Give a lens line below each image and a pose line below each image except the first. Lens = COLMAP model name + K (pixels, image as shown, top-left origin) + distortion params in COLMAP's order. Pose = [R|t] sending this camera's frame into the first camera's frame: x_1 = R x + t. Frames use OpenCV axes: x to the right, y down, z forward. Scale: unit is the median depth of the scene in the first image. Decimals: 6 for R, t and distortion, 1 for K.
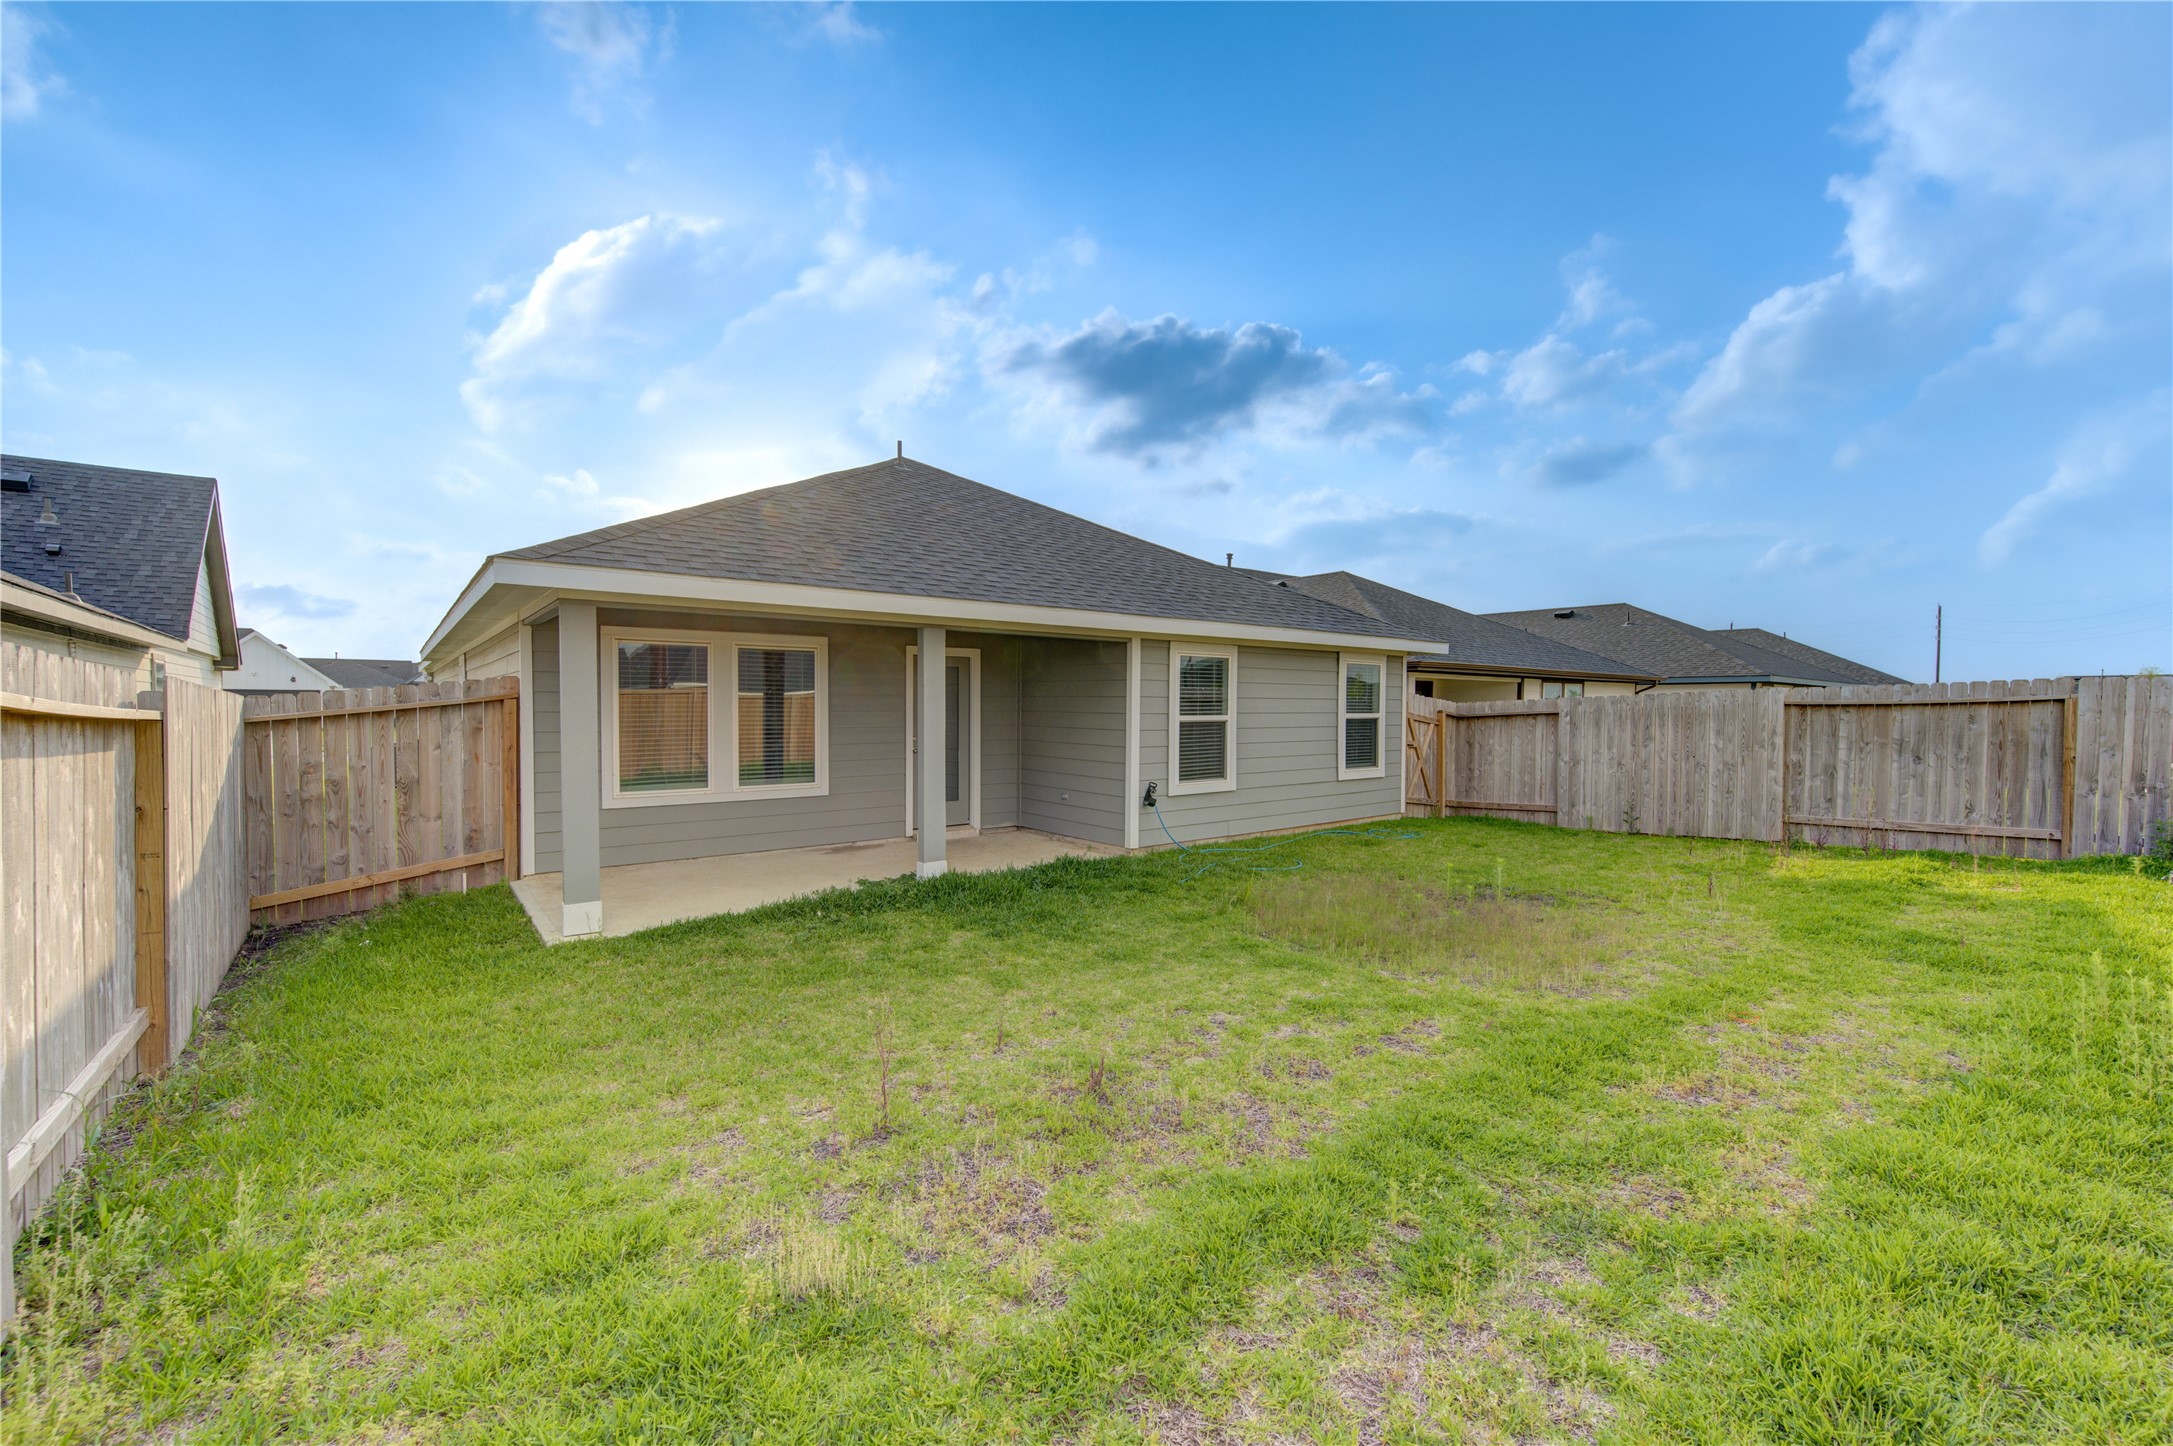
lens RADIAL K [[885.1, 0, 1086.5], [0, 885.1, 723.0], [0, 0, 1]] dist [-0.000291, -0.000008]
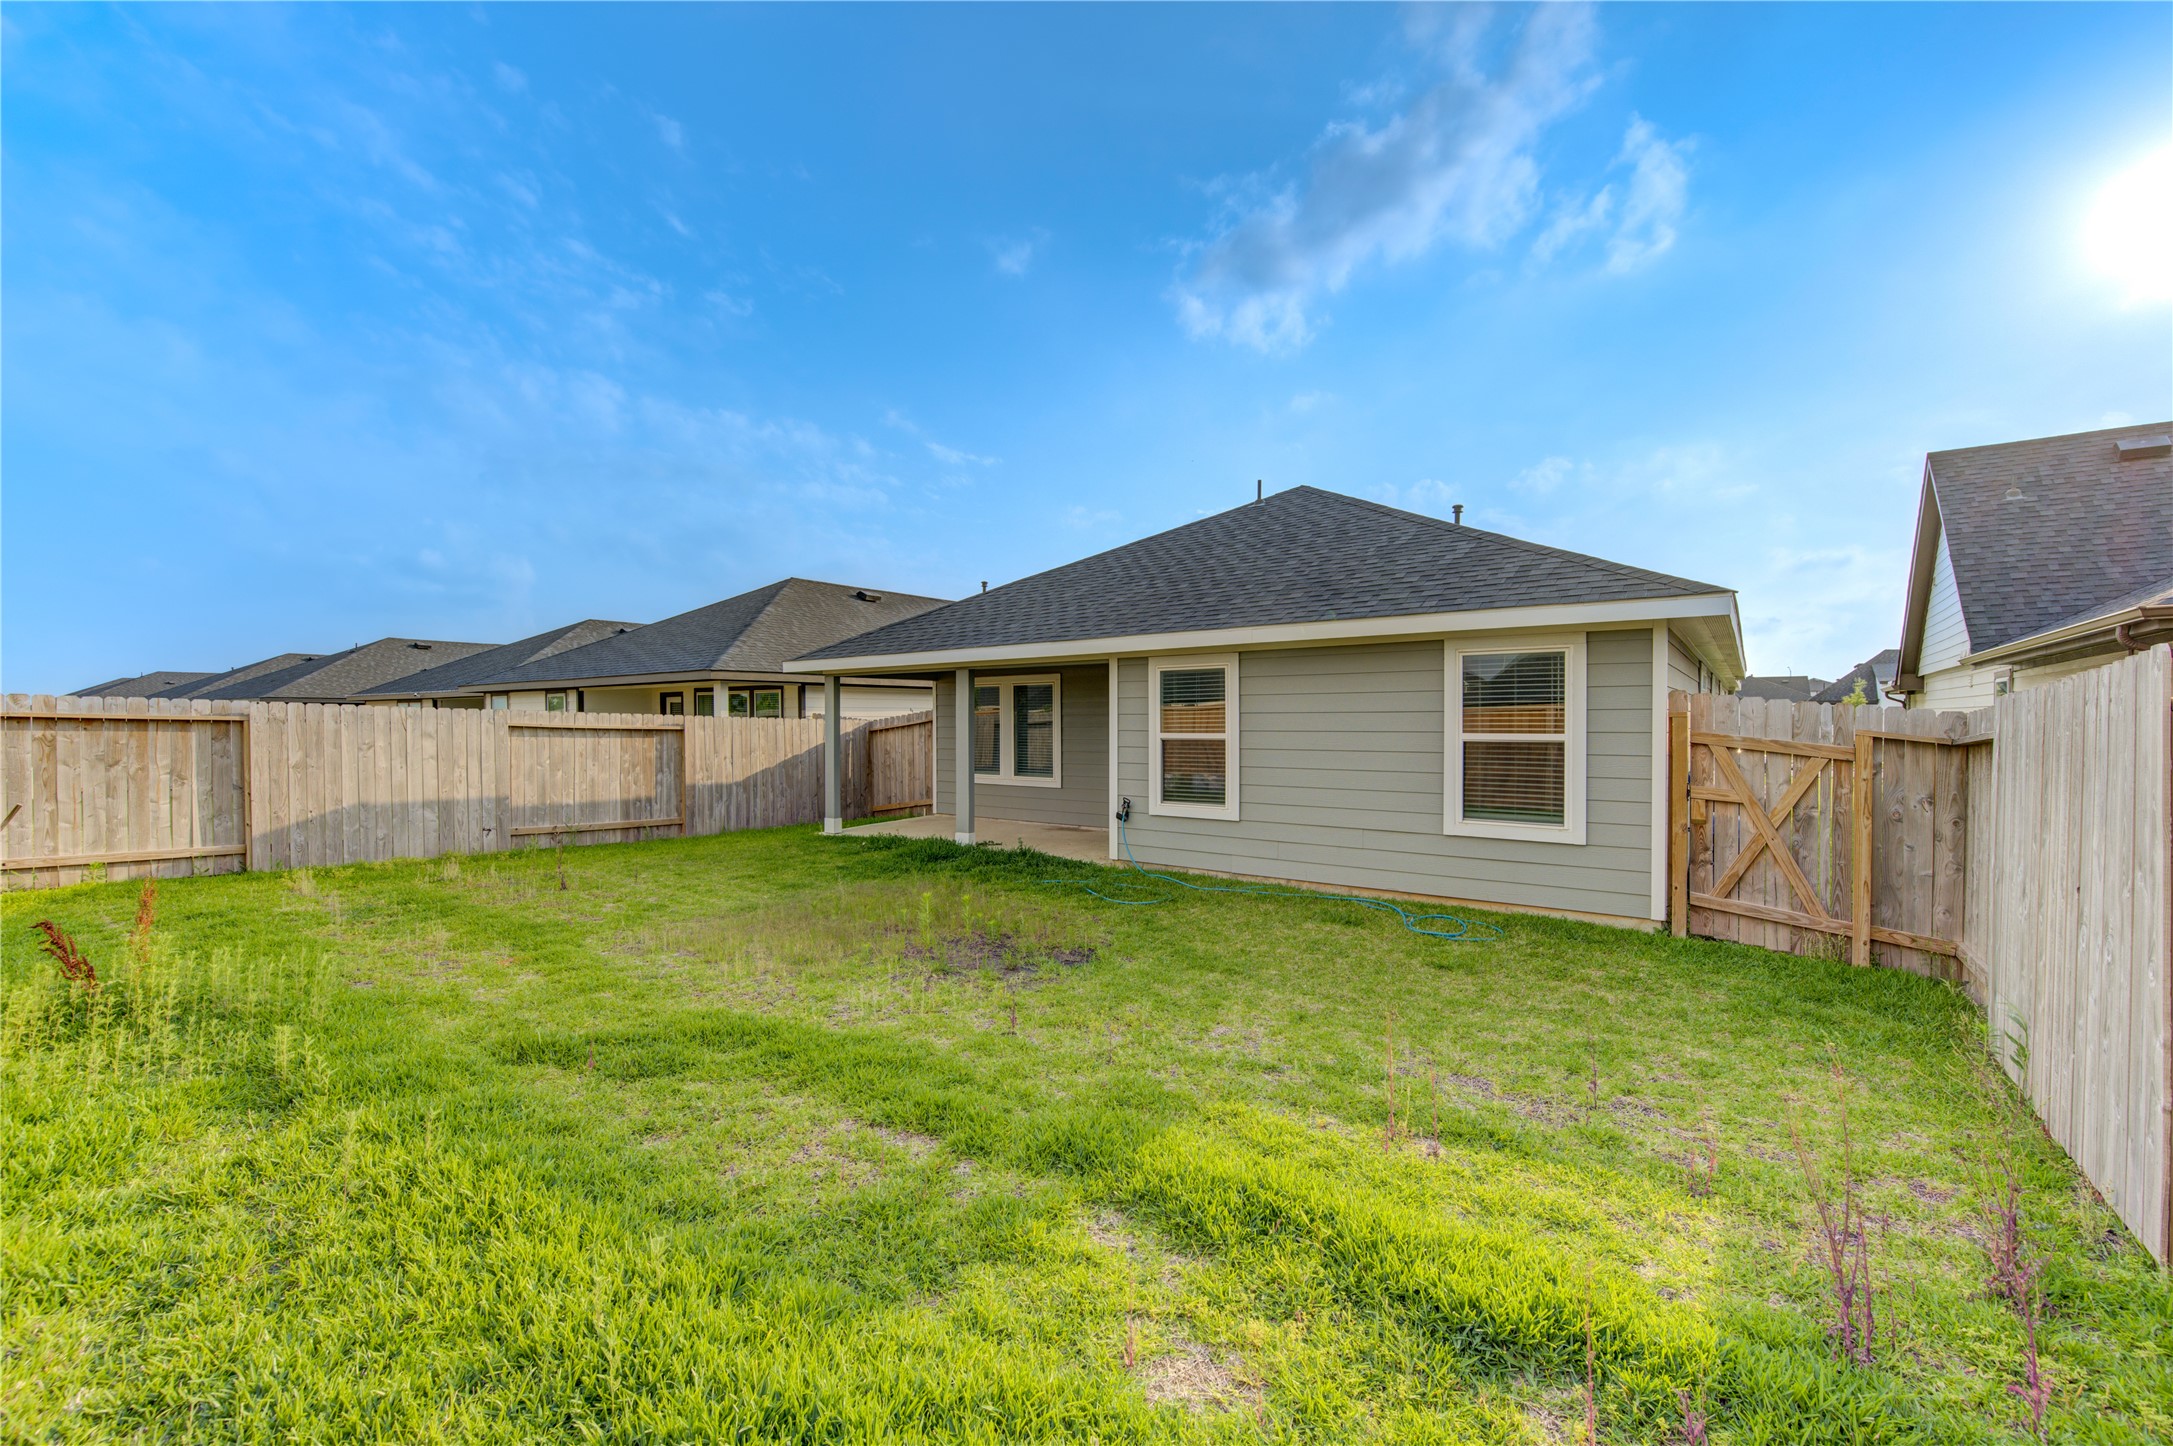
lens RADIAL K [[885.1, 0, 1086.5], [0, 885.1, 723.0], [0, 0, 1]] dist [-0.000291, -0.000008]
pose [[0.238700, 0.001331, -0.971092, 1.025852], [-0.009963, 0.999950, -0.001079, -0.017630], [0.971042, 0.009932, 0.238701, 0.692179]]
